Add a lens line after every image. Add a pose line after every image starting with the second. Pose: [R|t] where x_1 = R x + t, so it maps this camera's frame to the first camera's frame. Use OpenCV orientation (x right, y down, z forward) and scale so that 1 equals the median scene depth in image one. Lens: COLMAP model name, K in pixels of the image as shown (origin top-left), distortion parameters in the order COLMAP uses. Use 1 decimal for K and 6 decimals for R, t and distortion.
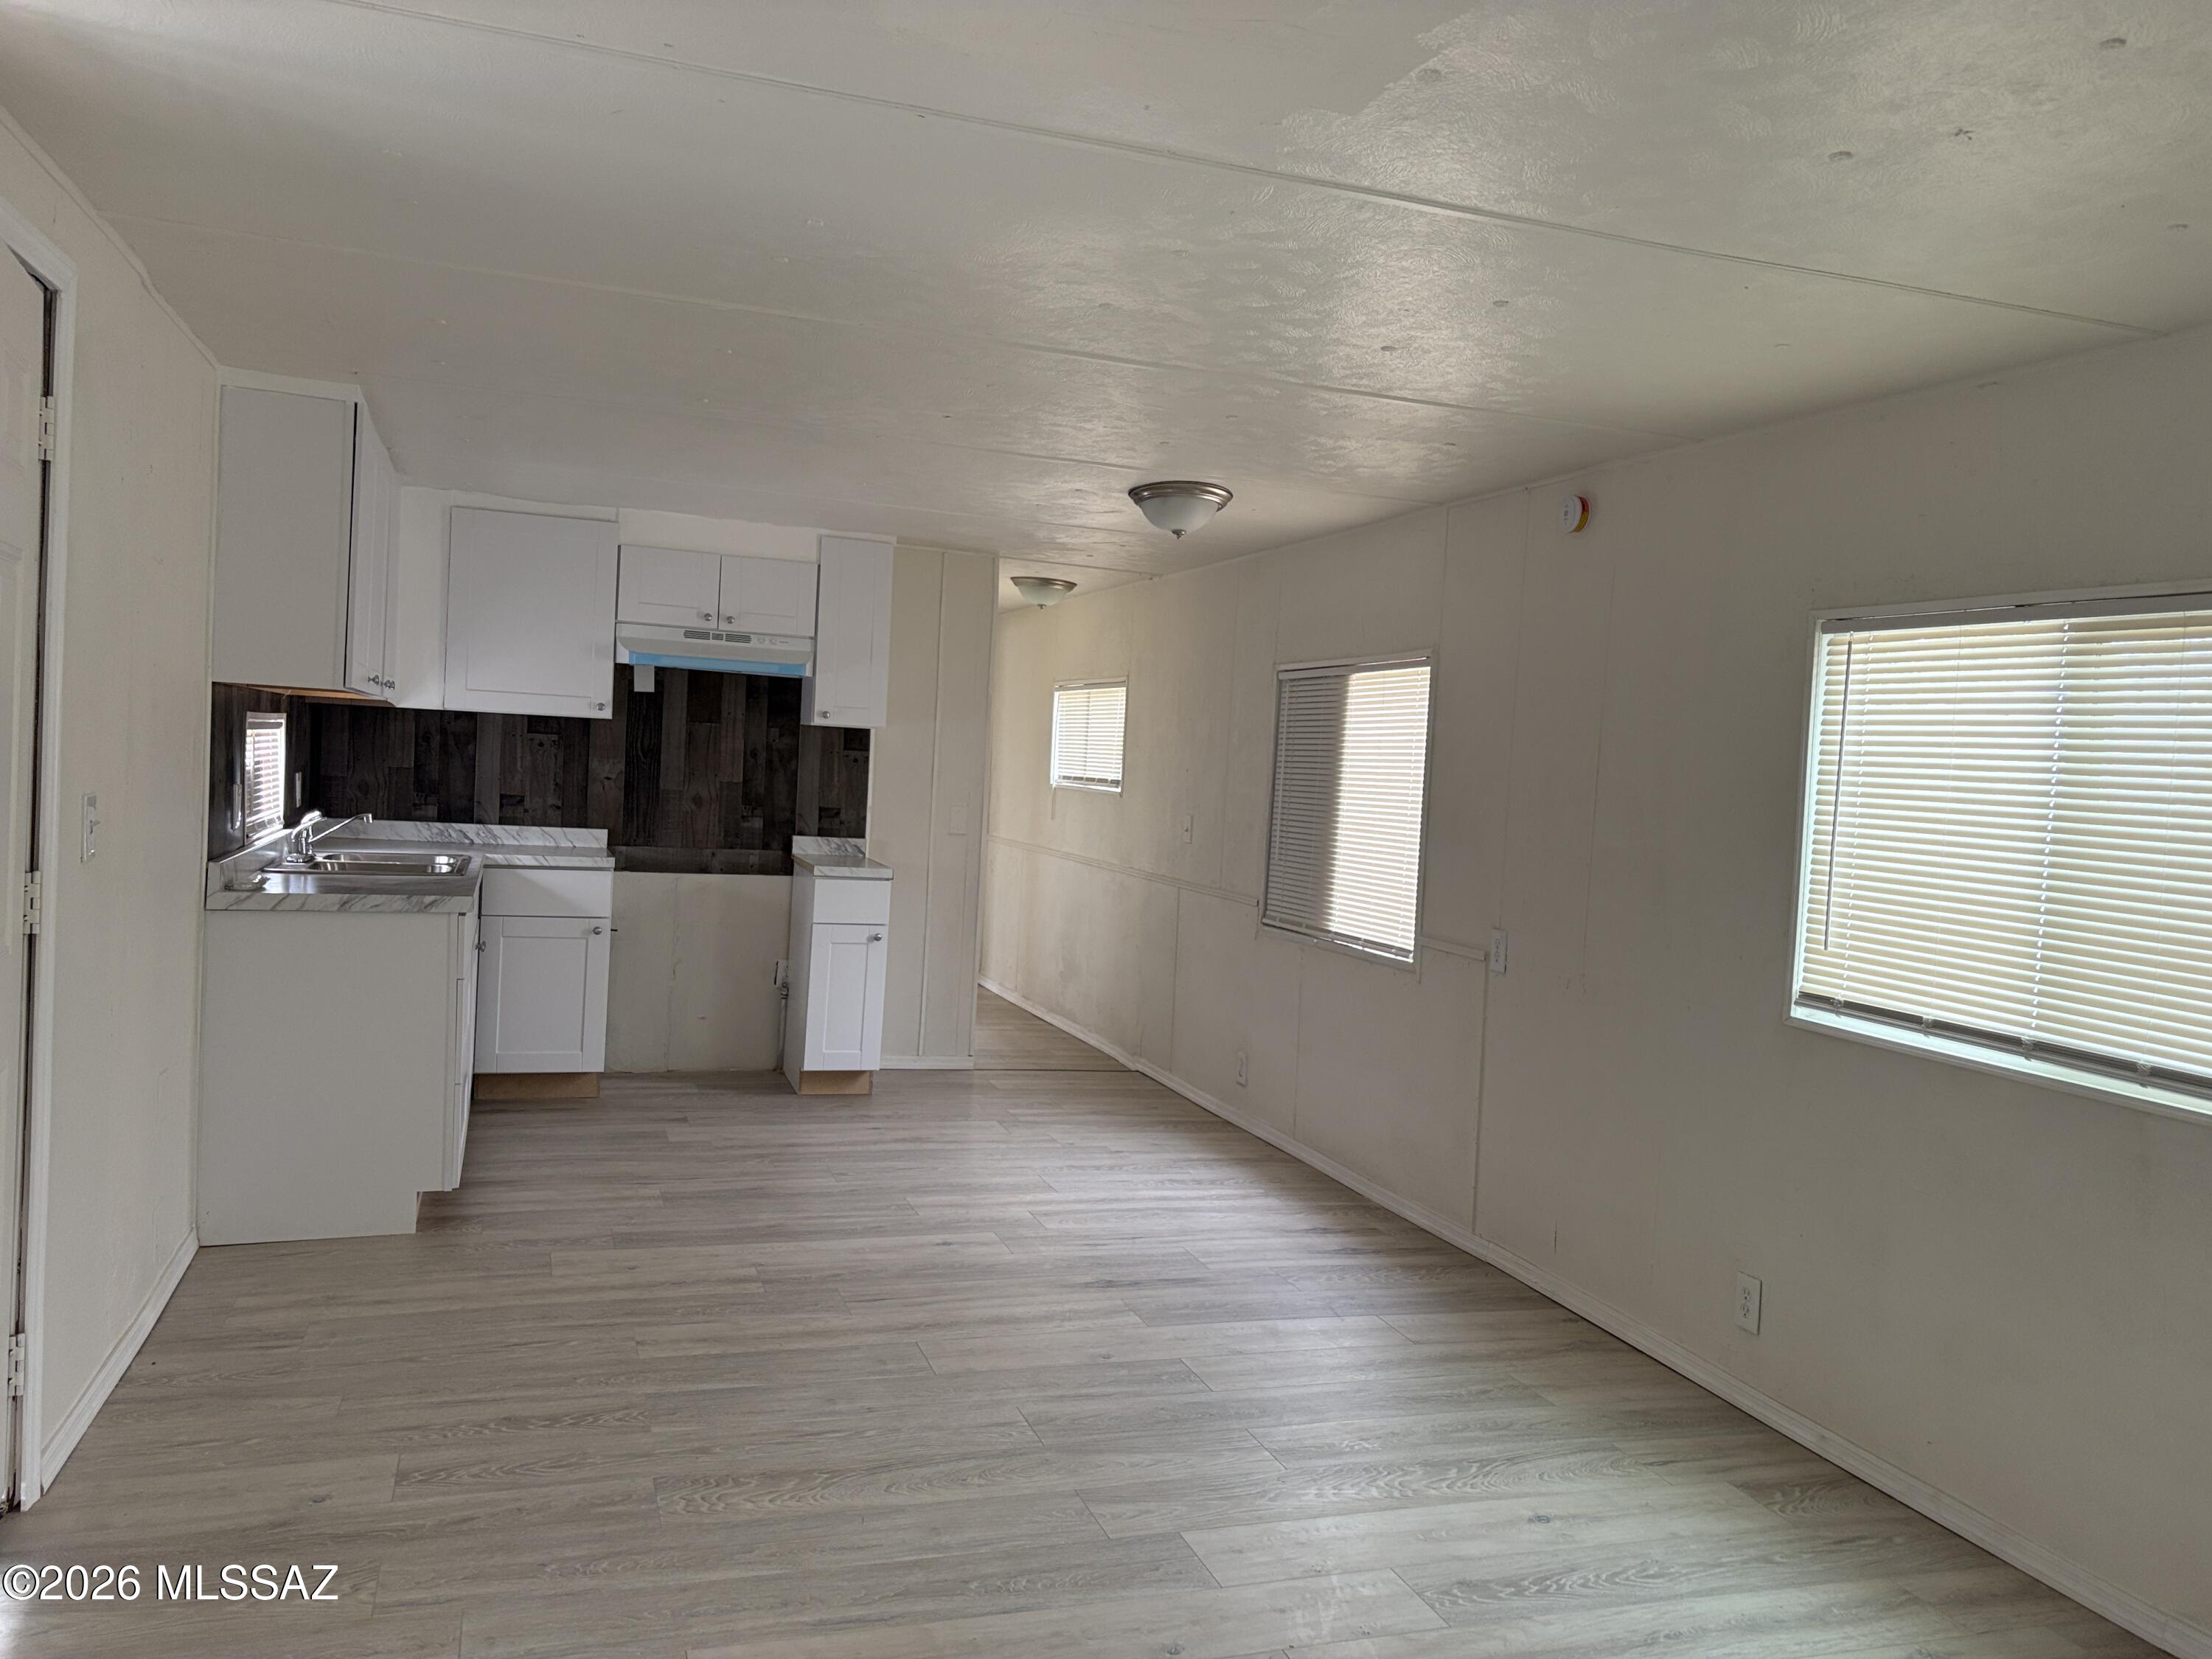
lens RADIAL K [[1676.1, 0, 1106.0], [0, 1676.1, 829.5], [0, 0, 1]] dist [0.091650, -0.113721]
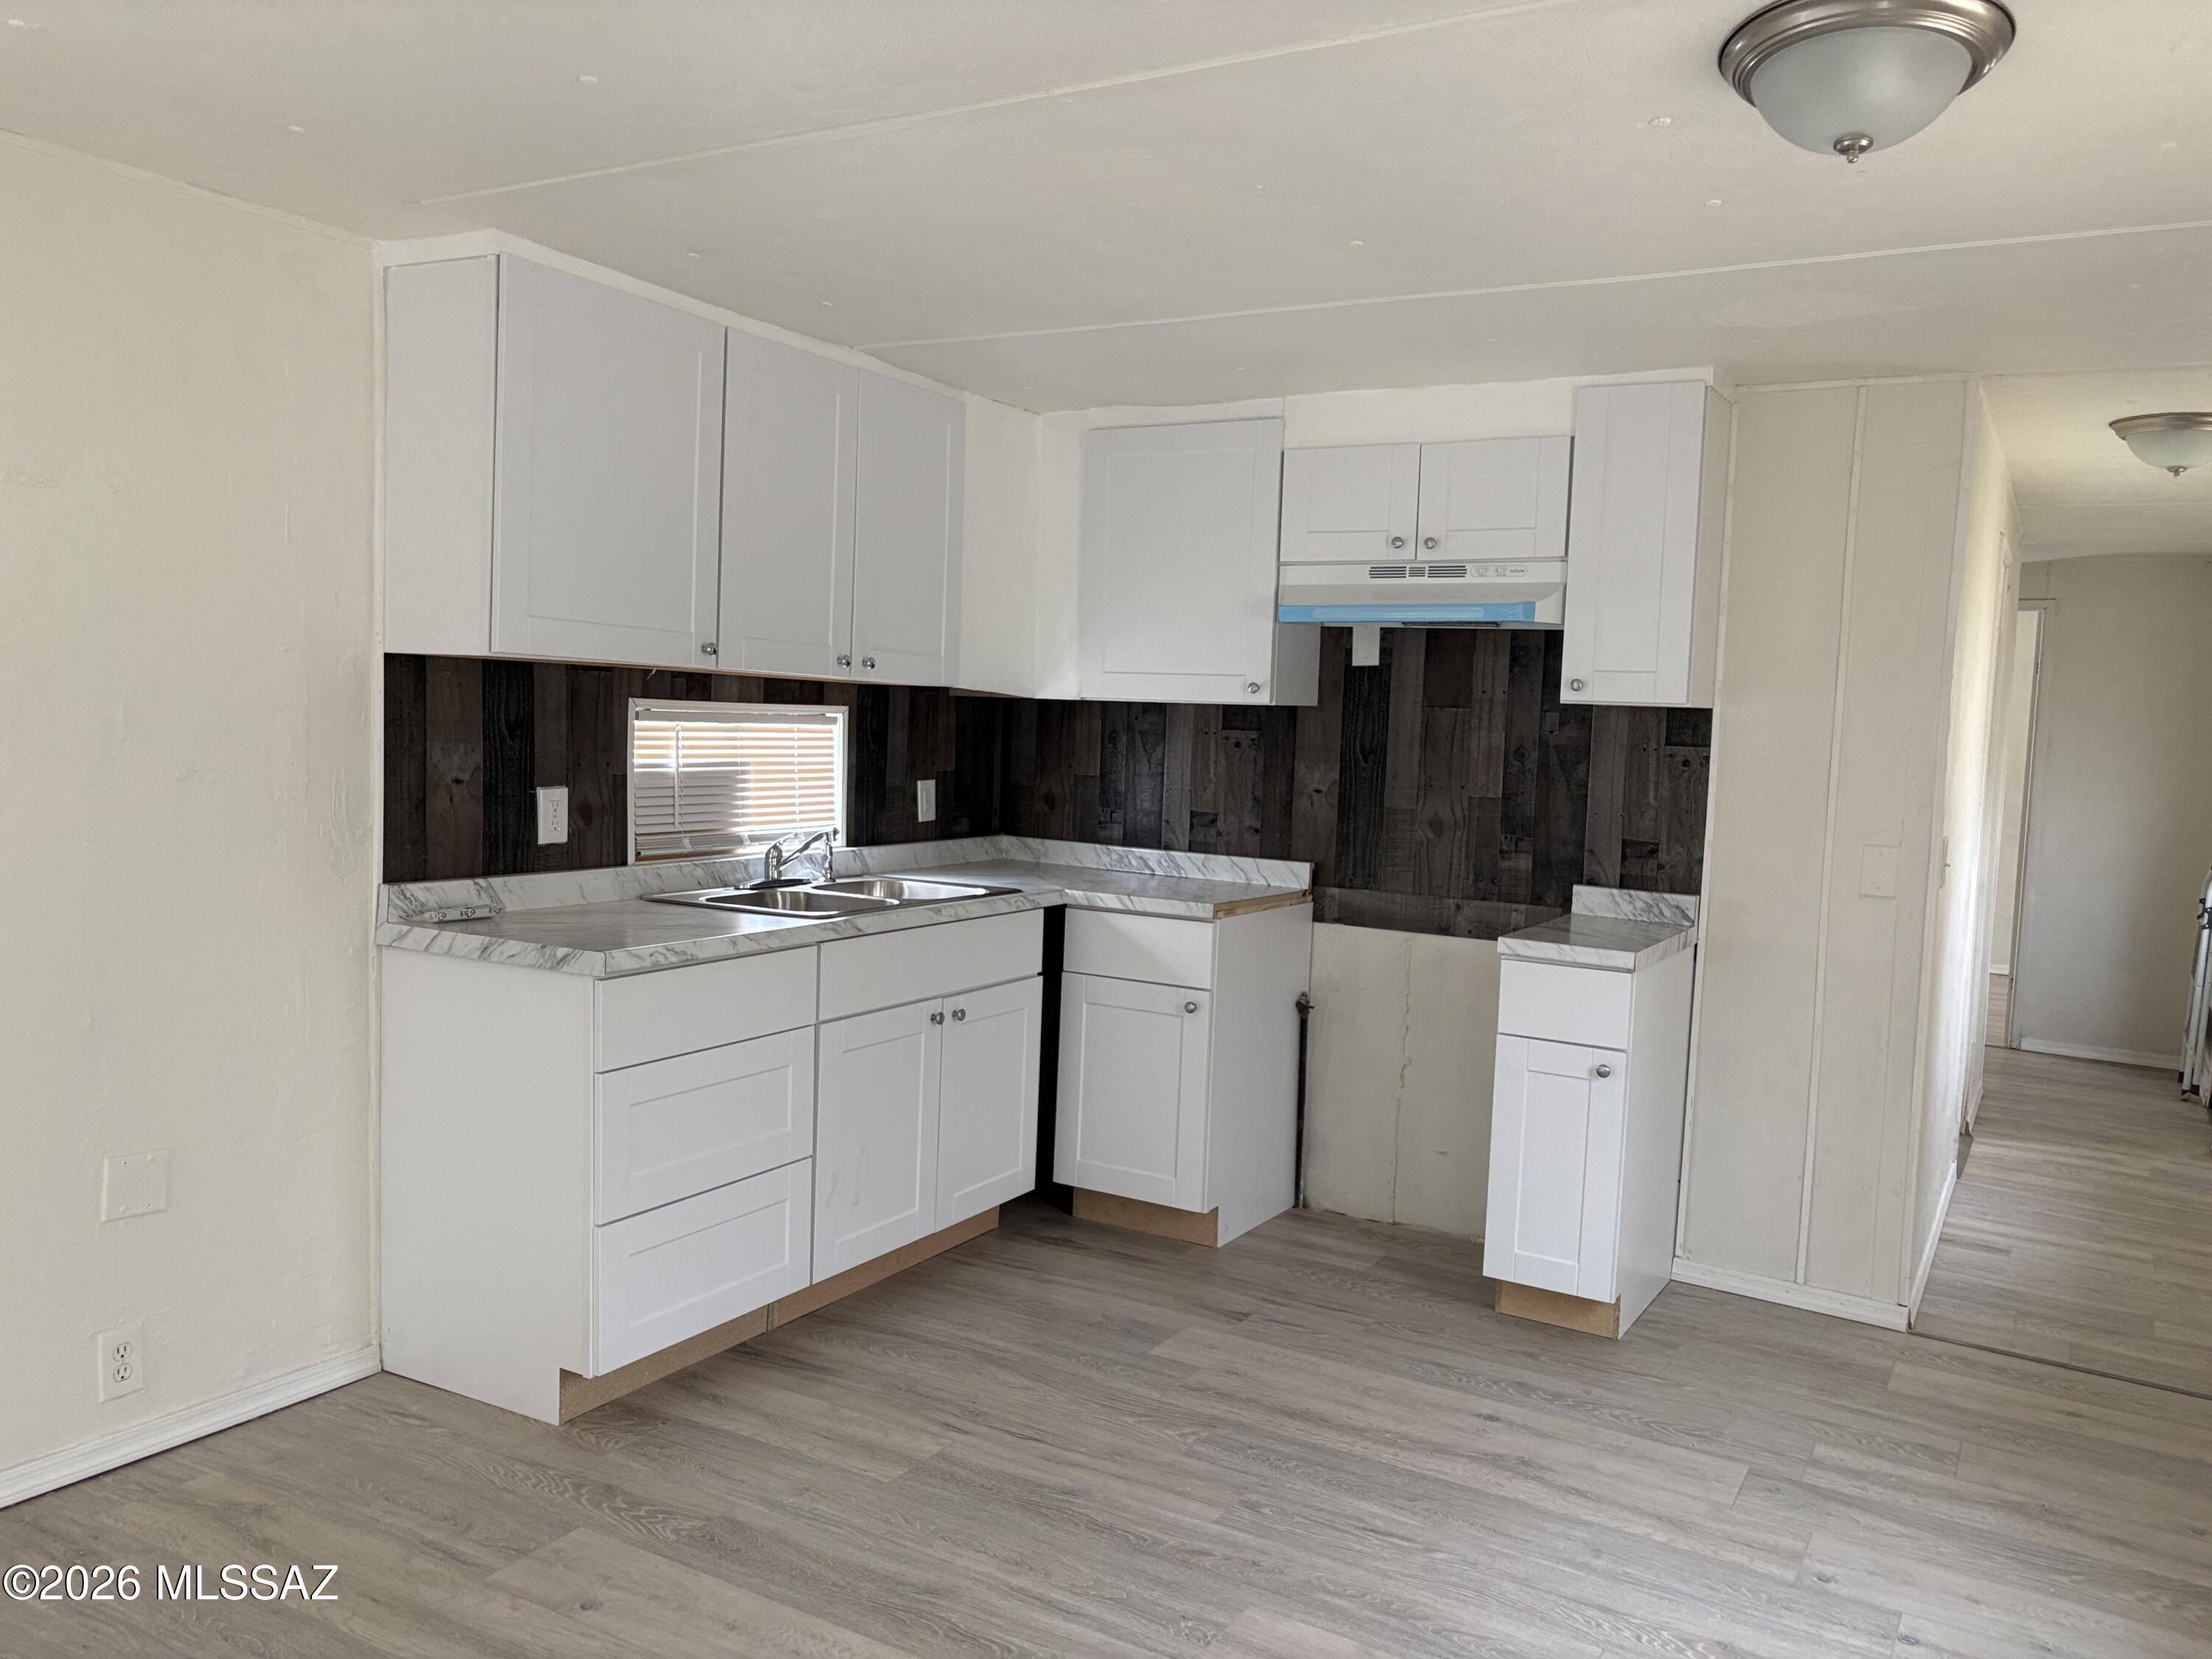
lens RADIAL K [[1676.1, 0, 1106.0], [0, 1676.1, 829.5], [0, 0, 1]] dist [0.091650, -0.113721]
pose [[0.649587, 0.022421, -0.759957, 0.187240], [-0.034607, 0.999401, -0.000096, -0.011442], [0.759499, 0.026362, 0.649974, 0.496028]]
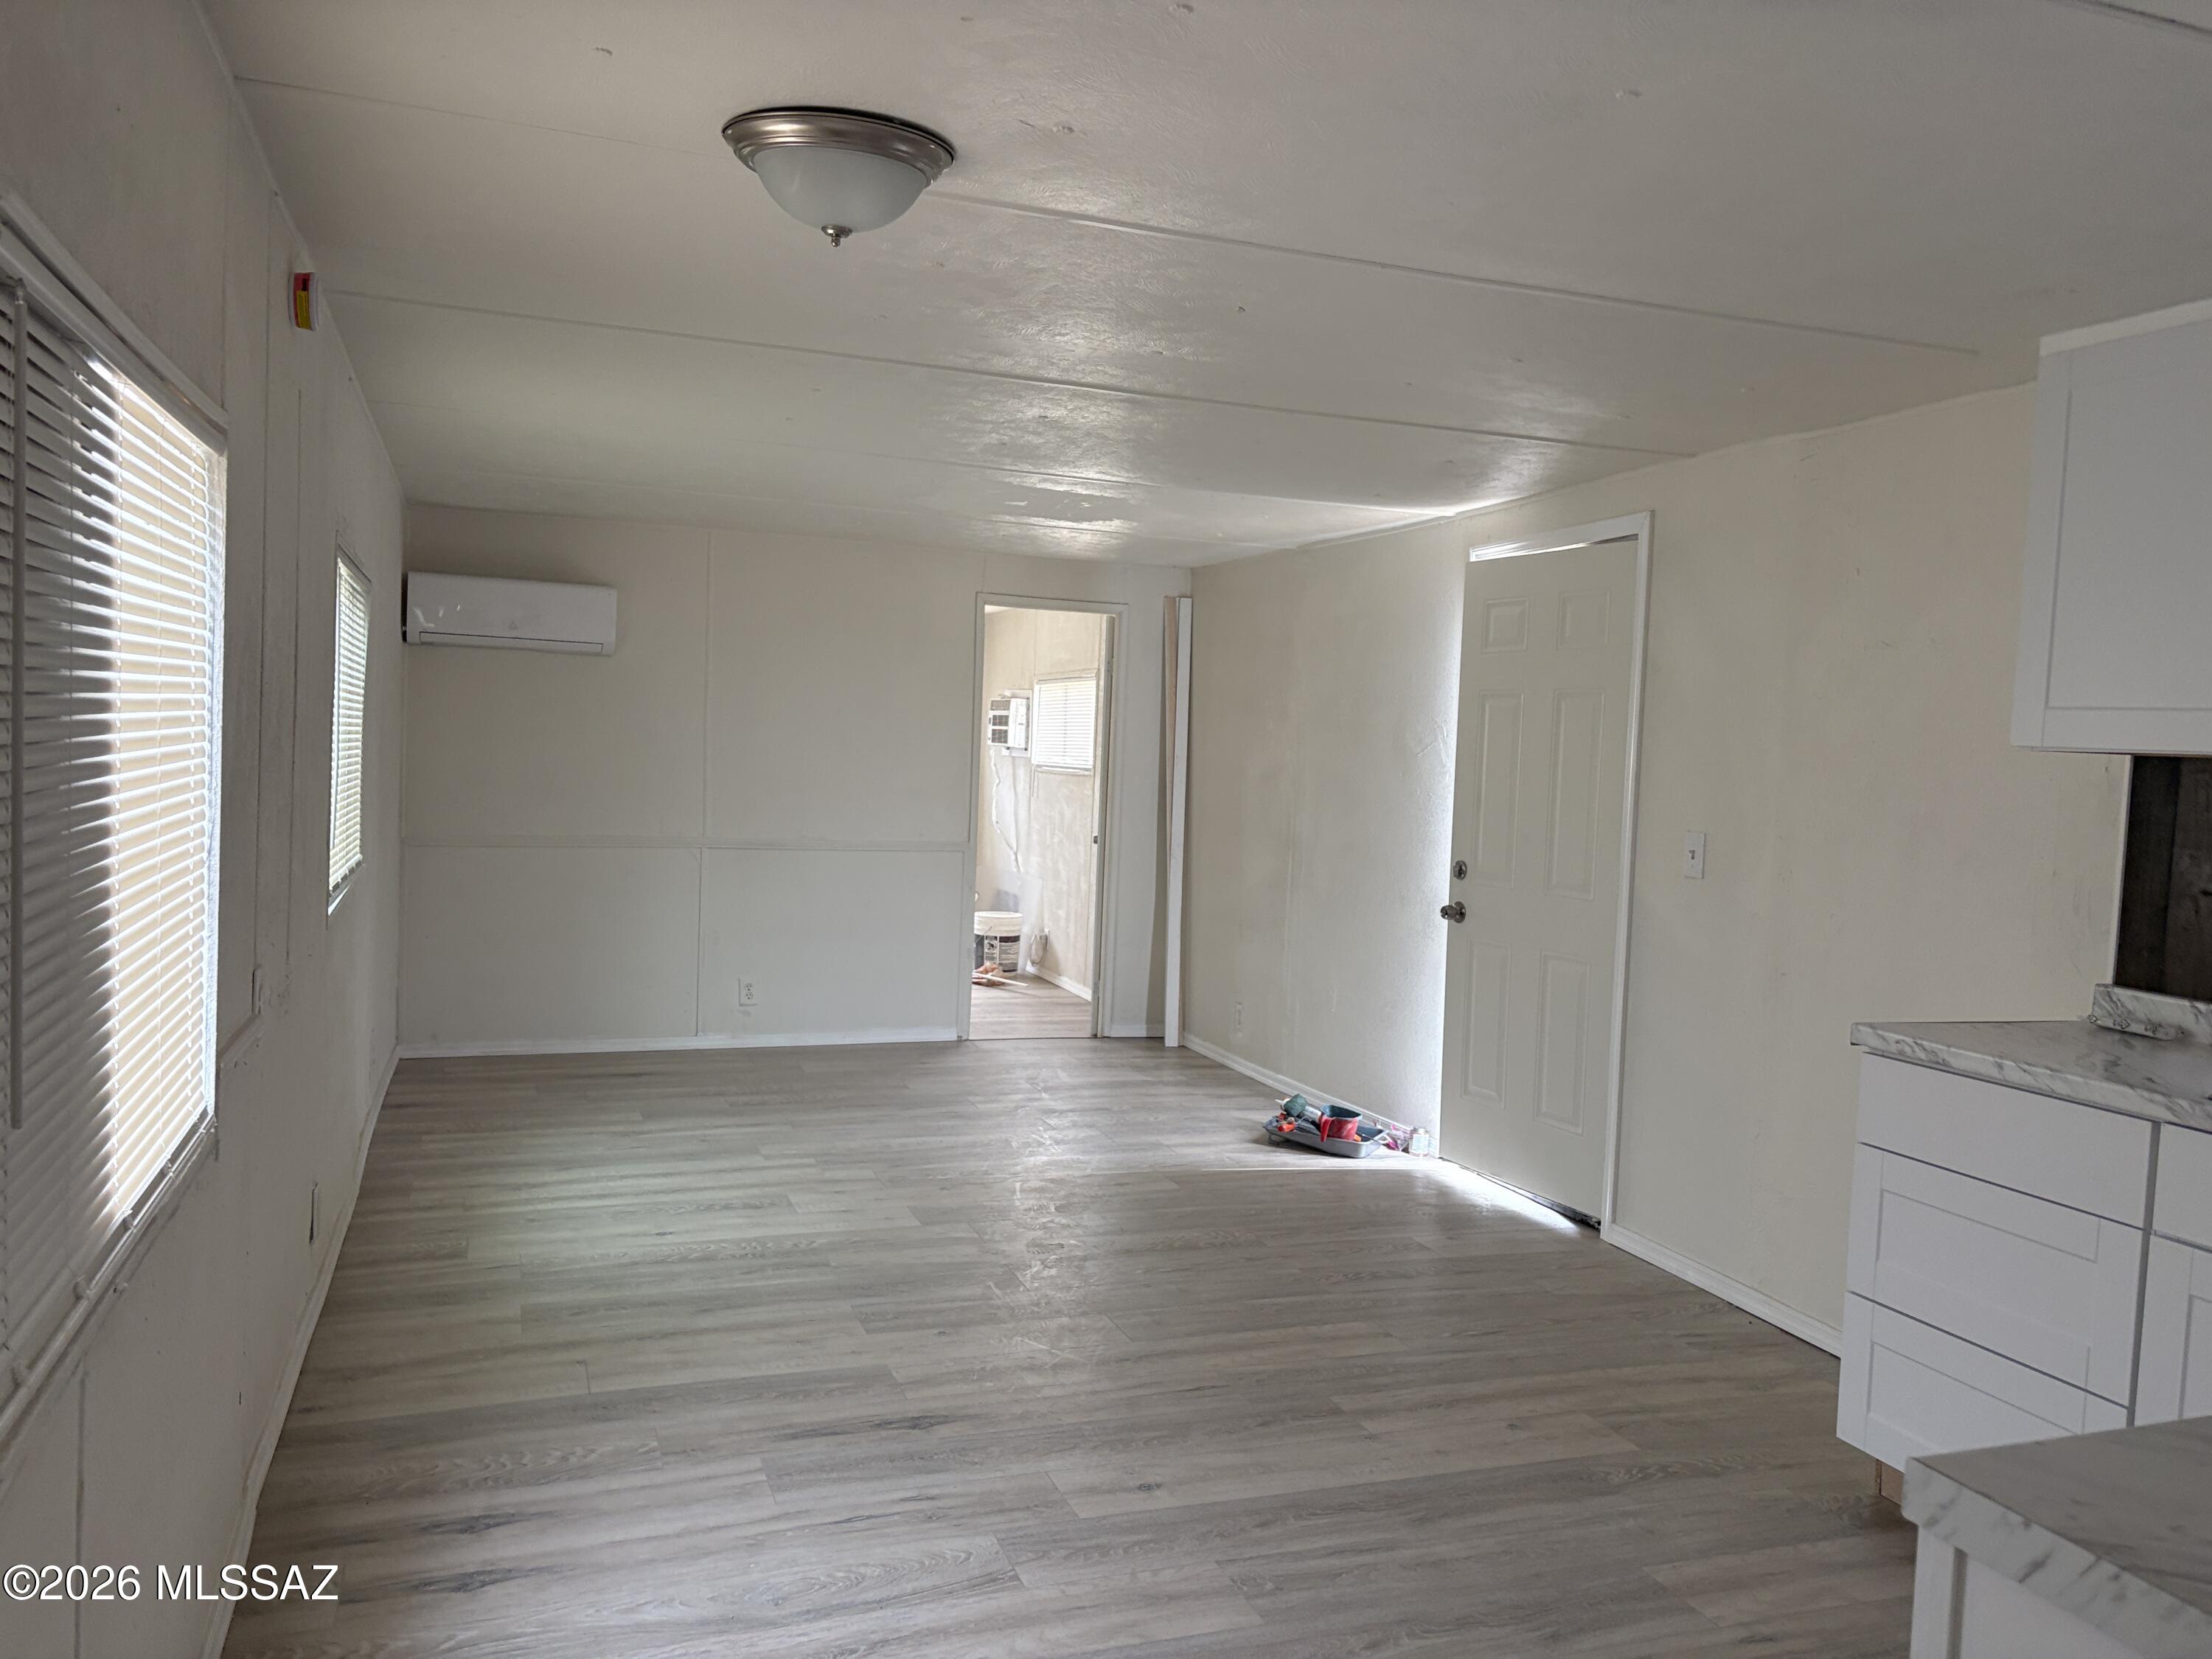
lens RADIAL K [[1676.1, 0, 1106.0], [0, 1676.1, 829.5], [0, 0, 1]] dist [0.091650, -0.113721]
pose [[-0.995131, -0.097199, -0.016329, -0.030731], [-0.098314, 0.990642, 0.094669, -0.053713], [0.006975, 0.095813, -0.995375, 1.183689]]
